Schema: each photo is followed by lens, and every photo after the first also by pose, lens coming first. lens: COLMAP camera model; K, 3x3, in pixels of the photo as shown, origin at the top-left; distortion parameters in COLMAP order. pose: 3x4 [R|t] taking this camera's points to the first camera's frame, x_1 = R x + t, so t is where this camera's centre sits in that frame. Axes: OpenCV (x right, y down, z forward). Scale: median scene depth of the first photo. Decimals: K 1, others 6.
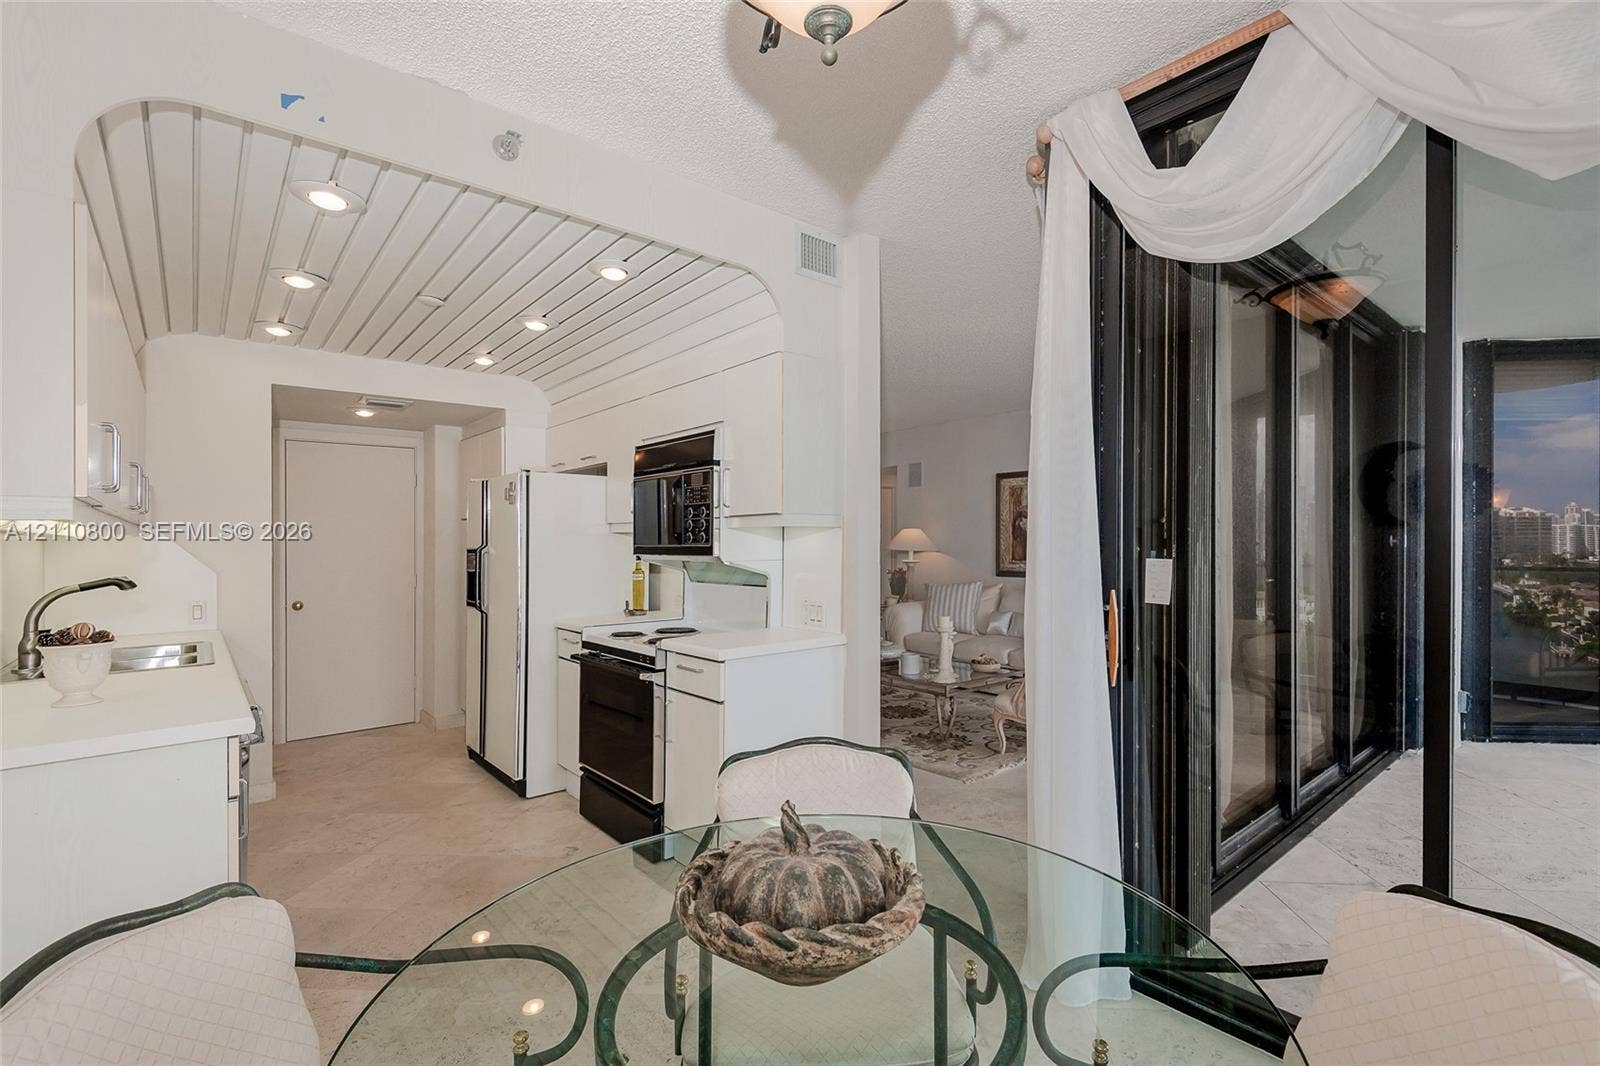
lens RADIAL K [[735.4, 0, 812.0], [0, 735.4, 536.6], [0, 0, 1]] dist [0.009556, -0.003937]
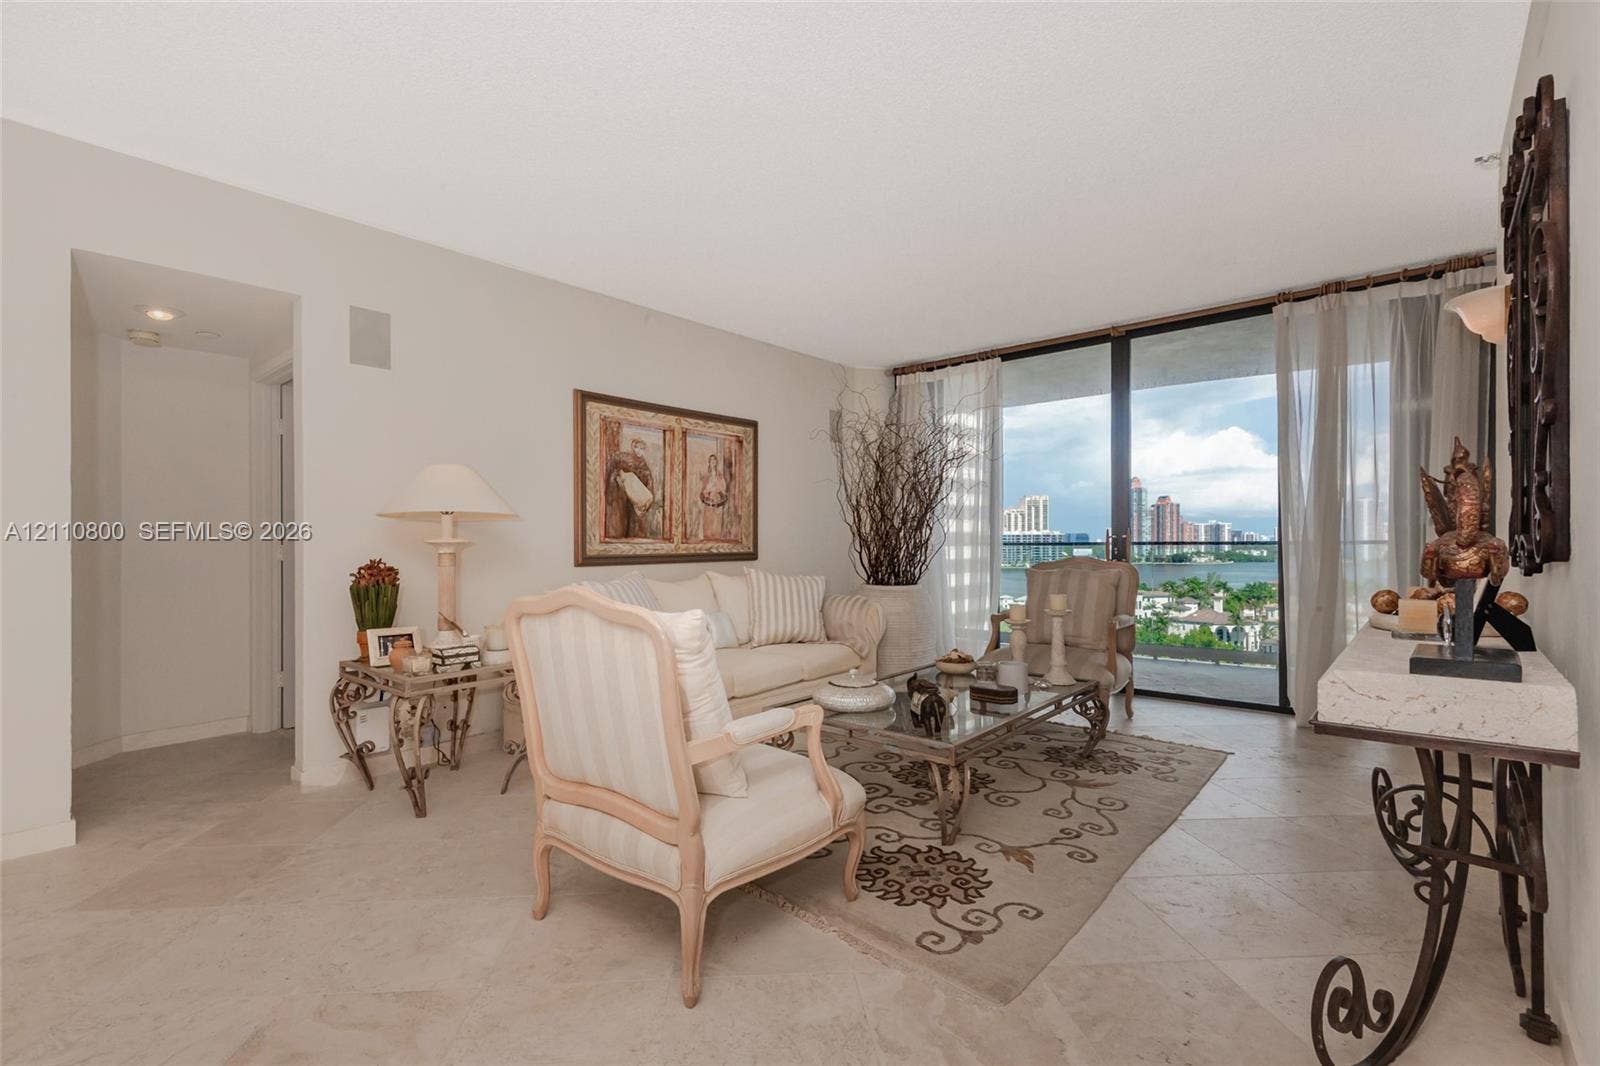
lens RADIAL K [[735.4, 0, 765.2], [0, 735.4, 541.5], [0, 0, 1]] dist [0.009556, -0.003937]
pose [[-0.151041, 0.004062, 0.988519, -0.378793], [0.001213, 0.999992, -0.003924, 0.040509], [-0.988527, 0.000607, -0.151045, 1.031736]]
